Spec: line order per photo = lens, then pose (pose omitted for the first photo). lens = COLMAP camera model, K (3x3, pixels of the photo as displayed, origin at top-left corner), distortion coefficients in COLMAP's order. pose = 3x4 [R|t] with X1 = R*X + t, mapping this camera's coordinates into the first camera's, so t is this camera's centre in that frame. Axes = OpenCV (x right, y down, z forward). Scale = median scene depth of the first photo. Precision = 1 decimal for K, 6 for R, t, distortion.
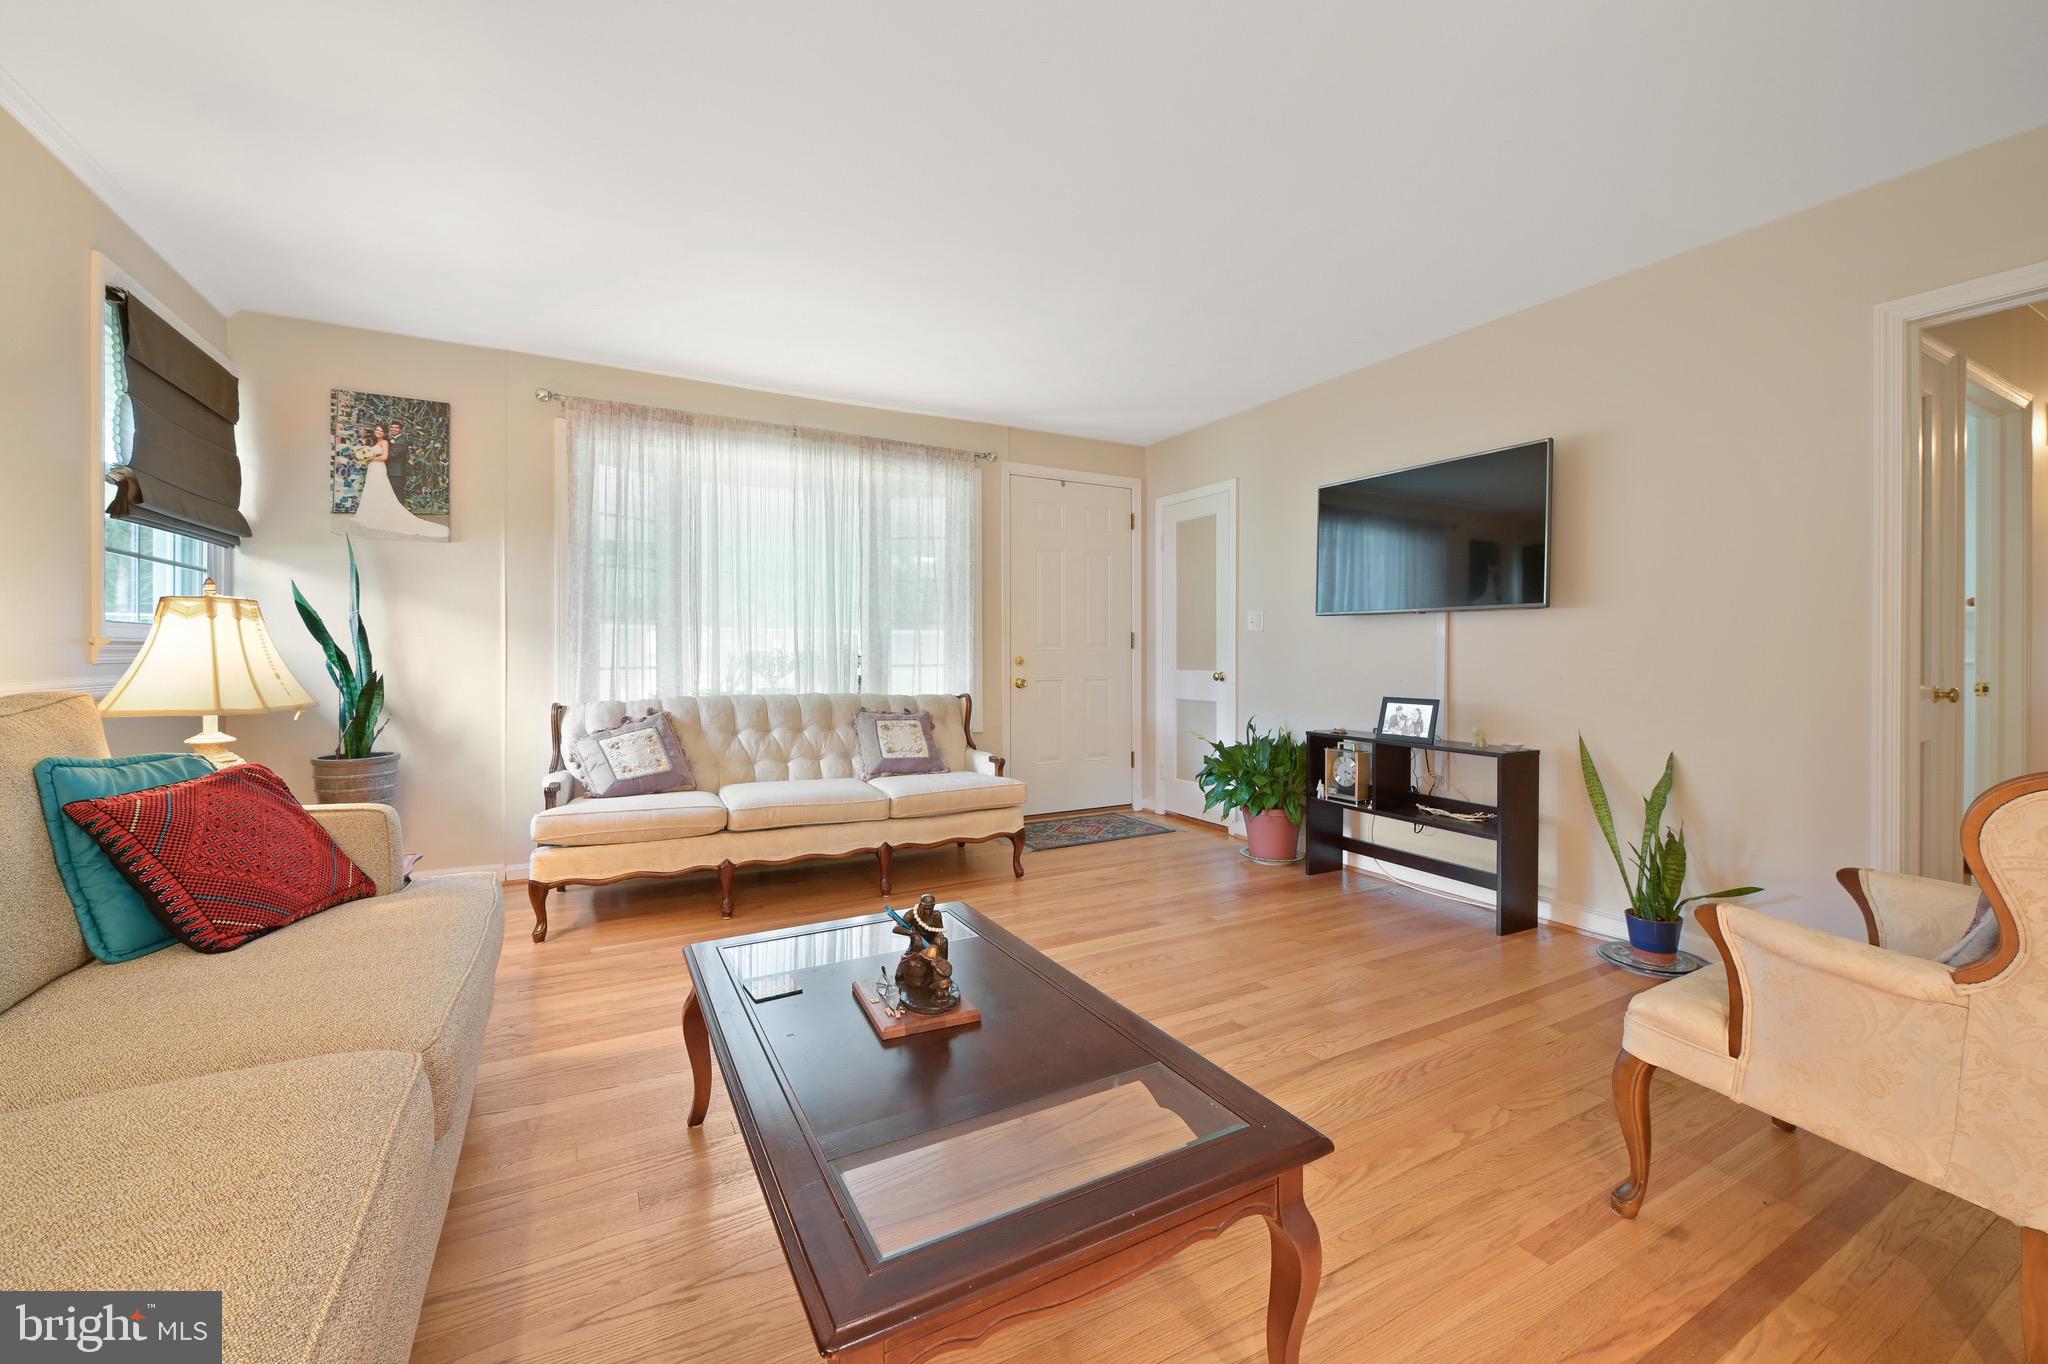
lens RADIAL K [[815.3, 0, 1010.5], [0, 815.3, 663.2], [0, 0, 1]] dist [0.000523, 0.000141]
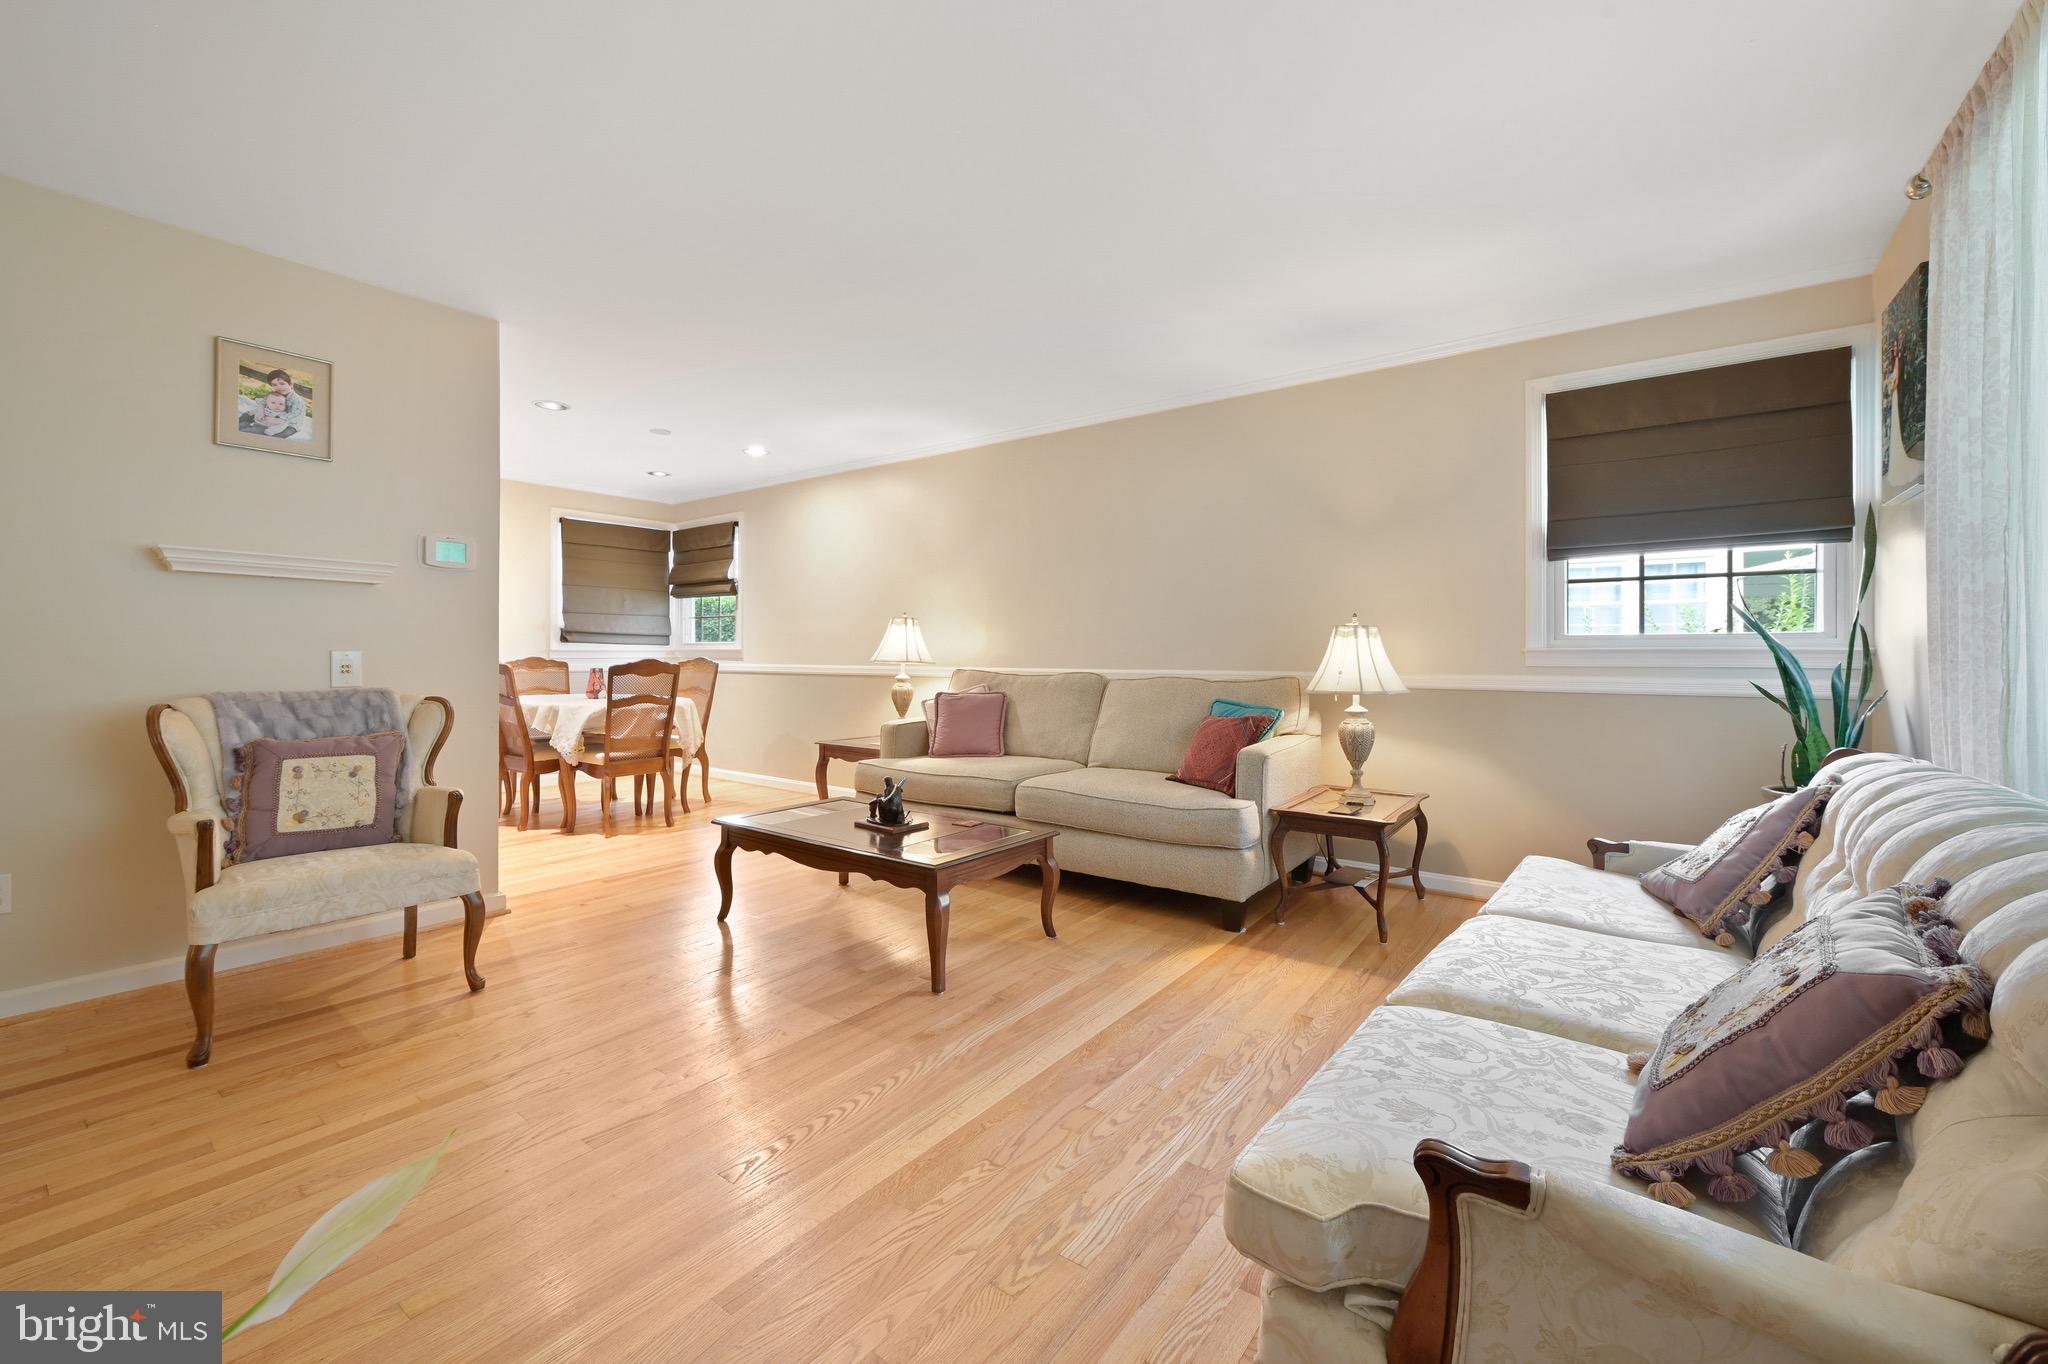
lens RADIAL K [[819.0, 0, 1031.8], [0, 819.0, 646.9], [0, 0, 1]] dist [-0.008906, -0.000122]
pose [[-0.896988, -0.006447, -0.442007, 0.205604], [-0.008928, 0.999954, 0.003535, -0.019767], [0.441964, 0.007117, -0.897004, 1.287948]]
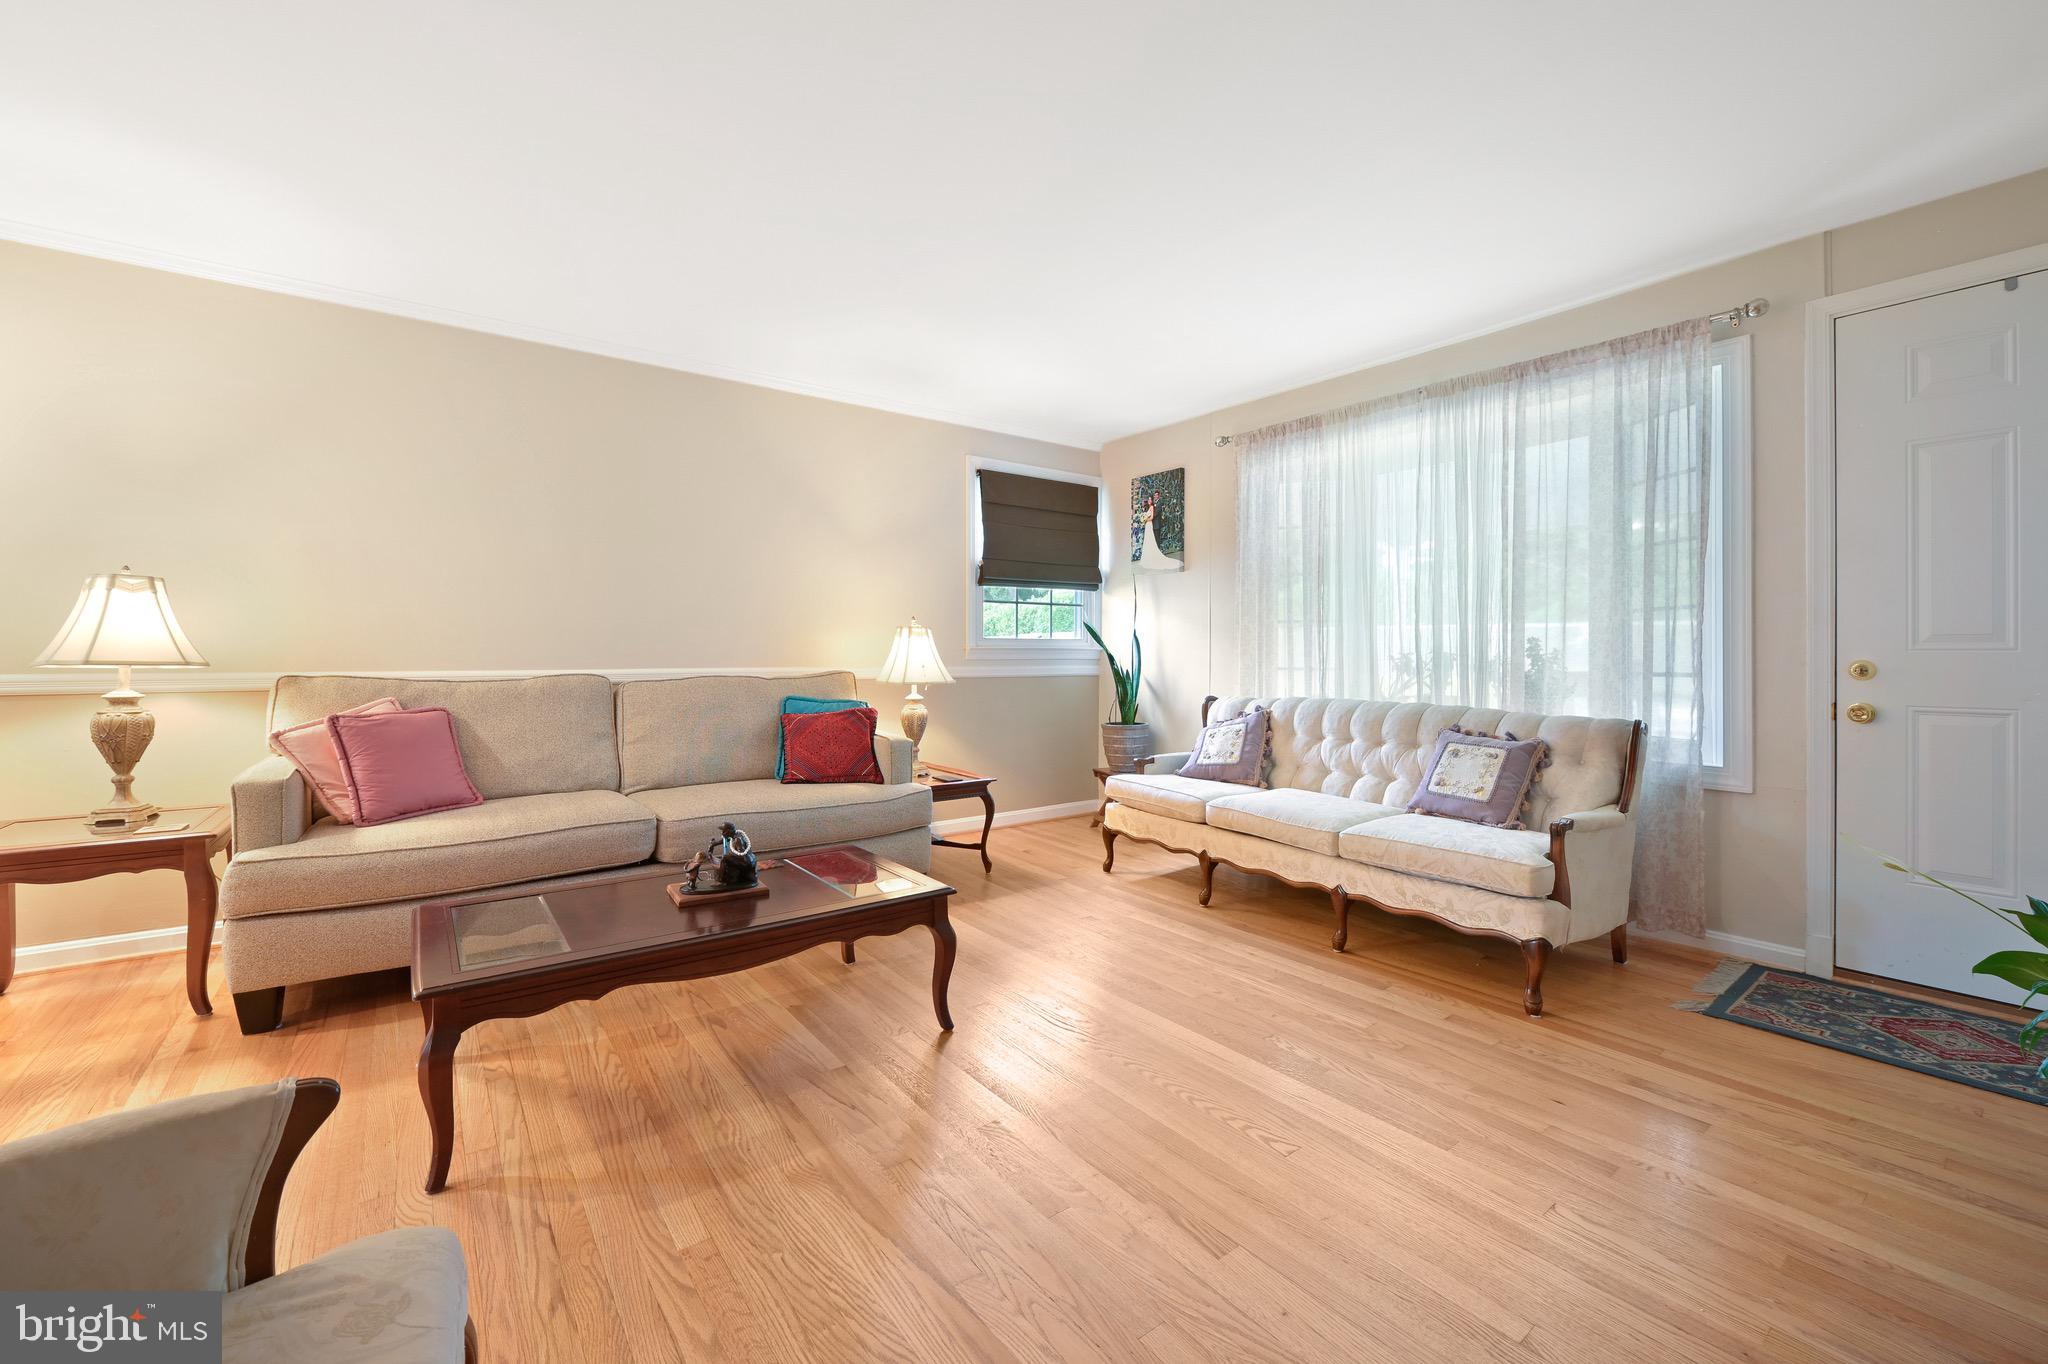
lens RADIAL K [[819.0, 0, 1031.8], [0, 819.0, 646.9], [0, 0, 1]] dist [-0.008906, -0.000122]
pose [[0.159688, -0.009348, -0.987123, 0.609665], [-0.013703, 0.999838, -0.011685, -0.005920], [0.987072, 0.015392, 0.159534, 0.562361]]
